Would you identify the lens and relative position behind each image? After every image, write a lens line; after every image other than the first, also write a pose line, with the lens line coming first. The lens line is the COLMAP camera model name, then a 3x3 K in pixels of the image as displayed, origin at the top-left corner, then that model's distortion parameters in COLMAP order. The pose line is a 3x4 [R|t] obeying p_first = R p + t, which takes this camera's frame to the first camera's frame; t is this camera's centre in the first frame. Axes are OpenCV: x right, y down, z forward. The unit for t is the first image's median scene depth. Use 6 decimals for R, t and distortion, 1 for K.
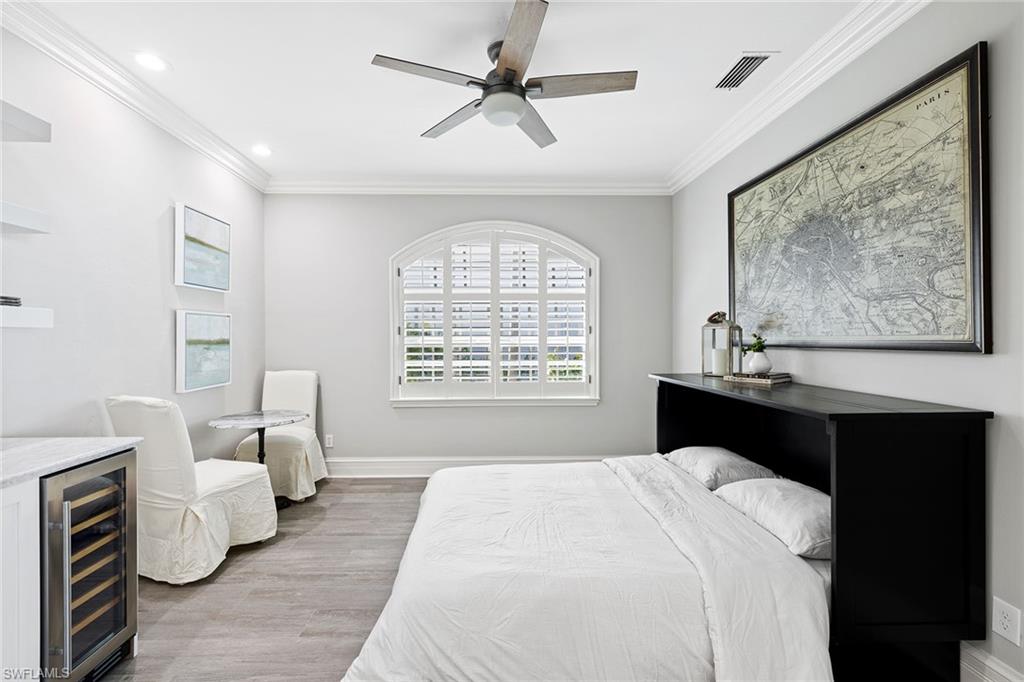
lens RADIAL K [[431.1, 0, 505.6], [0, 431.1, 337.7], [0, 0, 1]] dist [-0.001395, 0.000141]
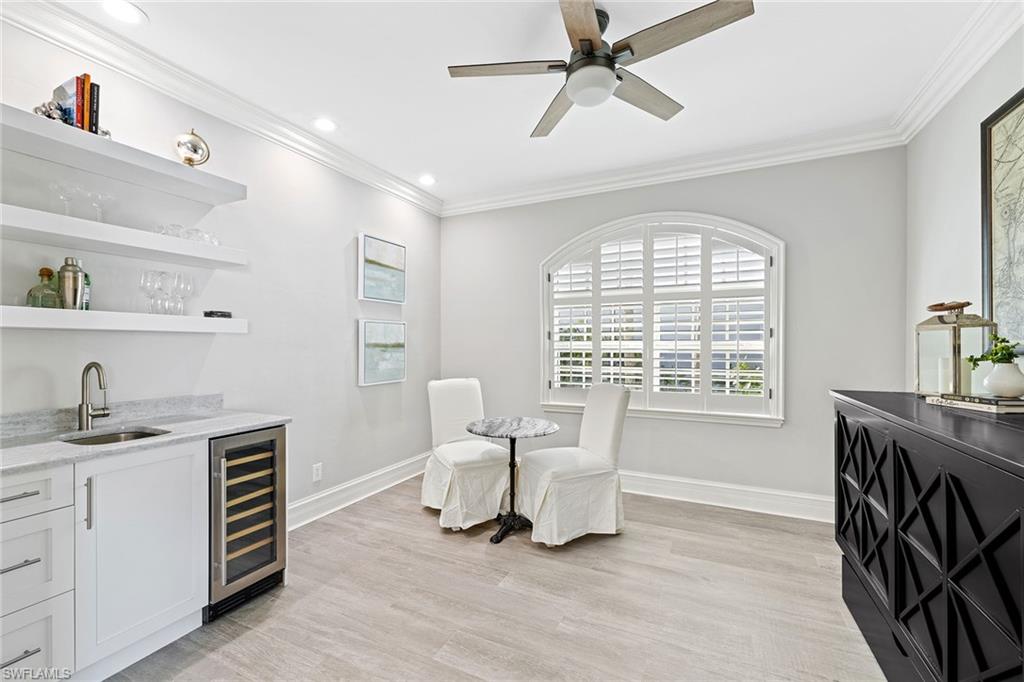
lens RADIAL K [[428.1, 0, 506.4], [0, 428.1, 341.5], [0, 0, 1]] dist [0.002081, -0.000388]
pose [[0.889578, -0.000301, -0.456783, 0.151739], [-0.002426, 0.999983, -0.005383, 0.004368], [0.456777, 0.005897, 0.889562, 0.077856]]
